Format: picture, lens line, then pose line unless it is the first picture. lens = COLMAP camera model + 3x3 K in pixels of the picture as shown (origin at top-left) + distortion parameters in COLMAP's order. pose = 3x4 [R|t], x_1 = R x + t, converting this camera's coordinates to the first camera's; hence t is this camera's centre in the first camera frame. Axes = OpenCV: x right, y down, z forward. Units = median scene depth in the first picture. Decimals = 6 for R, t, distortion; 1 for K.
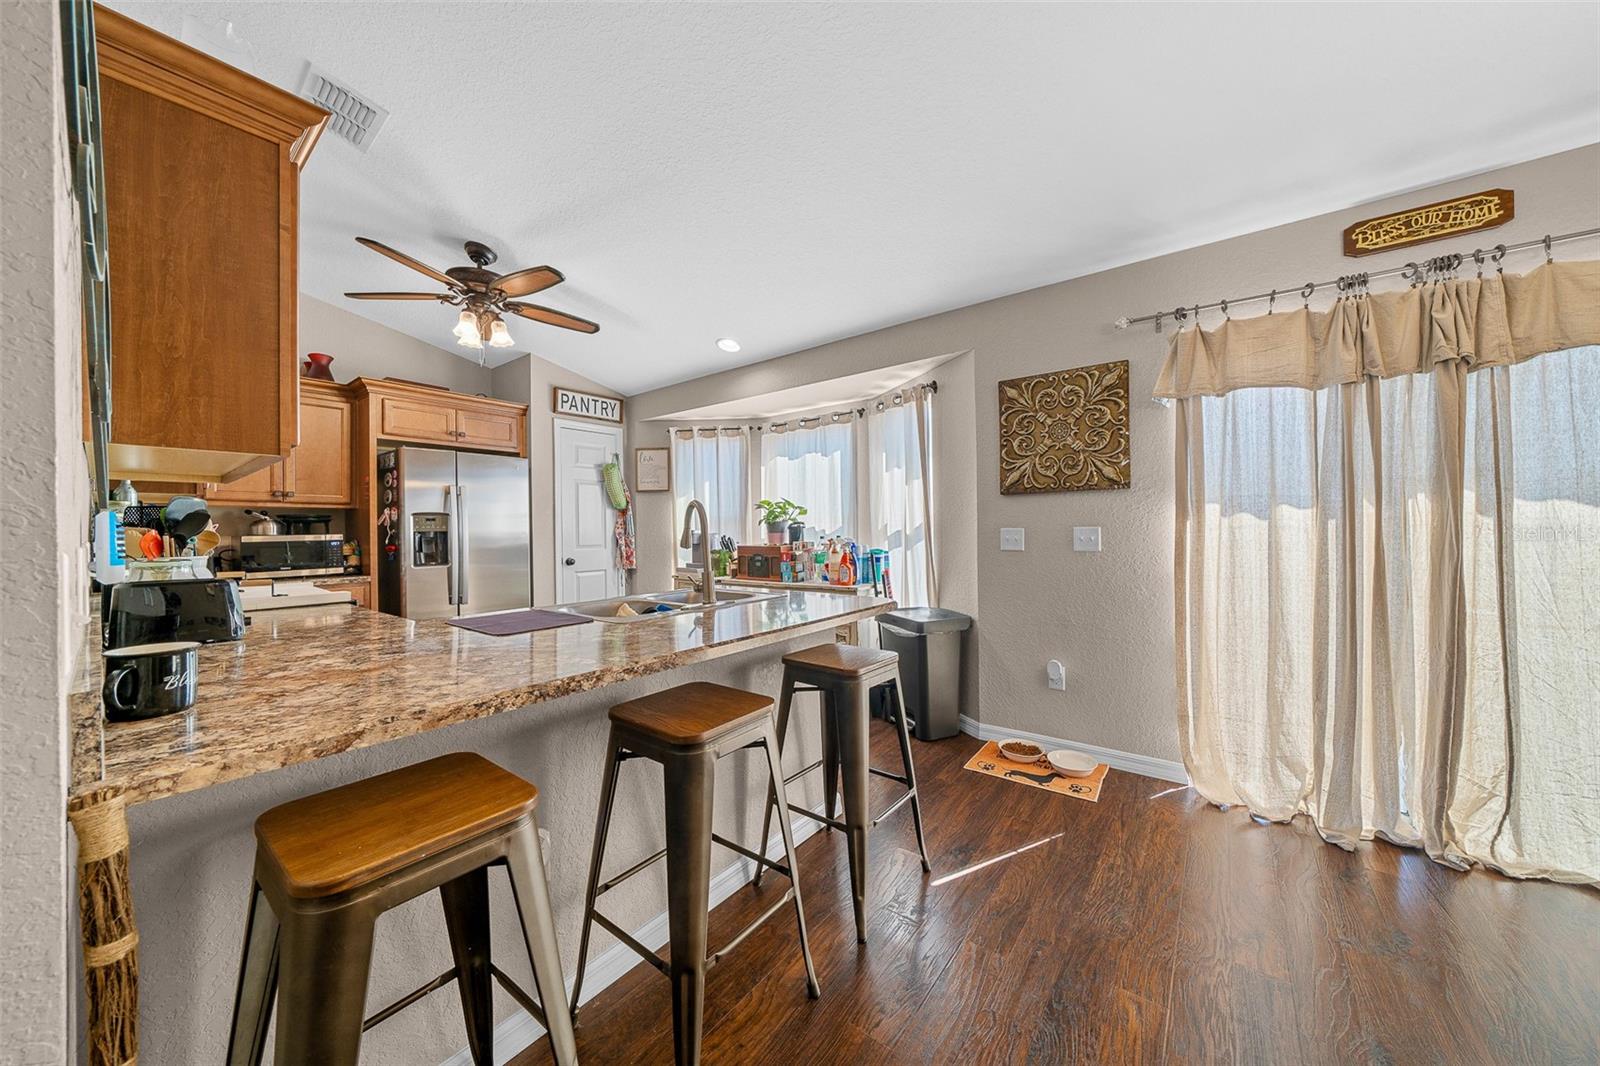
lens RADIAL K [[530.2, 0, 839.0], [0, 530.2, 529.2], [0, 0, 1]] dist [-0.001343, -0.000089]
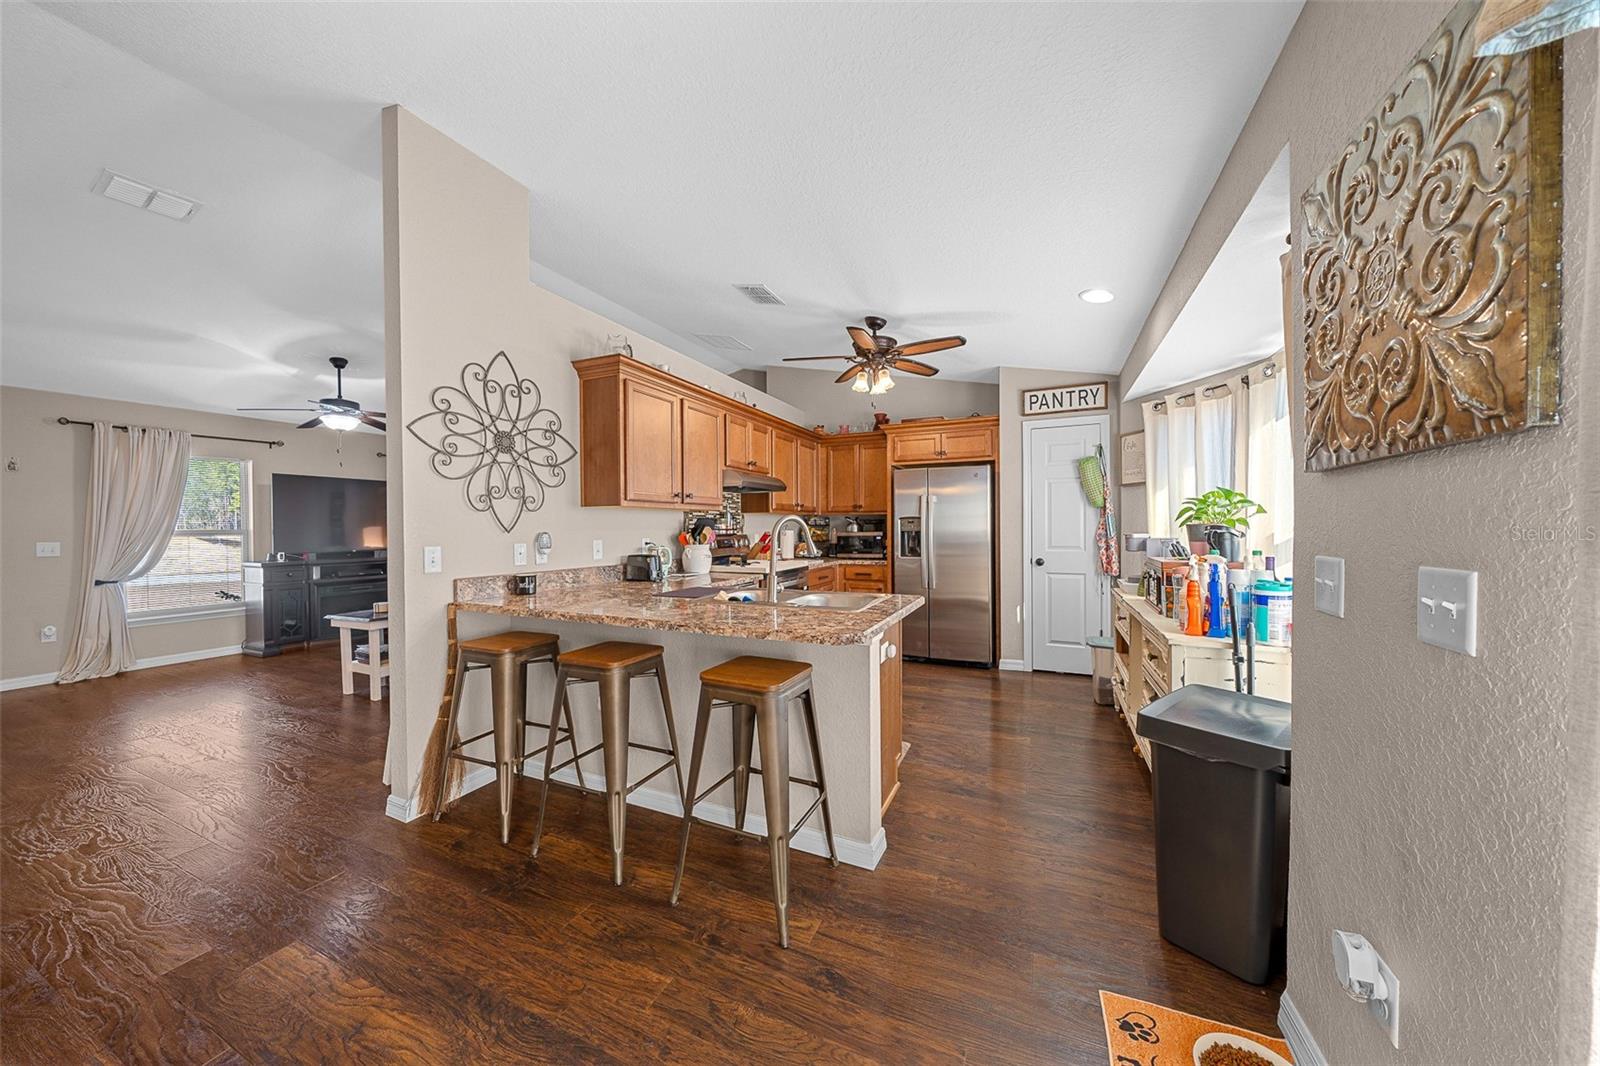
lens RADIAL K [[556.4, 0, 795.9], [0, 556.4, 526.7], [0, 0, 1]] dist [-0.003010, -0.000037]
pose [[0.201604, 0.012448, -0.979388, 0.780007], [0.003110, 0.999906, 0.013349, -0.037824], [0.979462, -0.005738, 0.201546, 0.626578]]
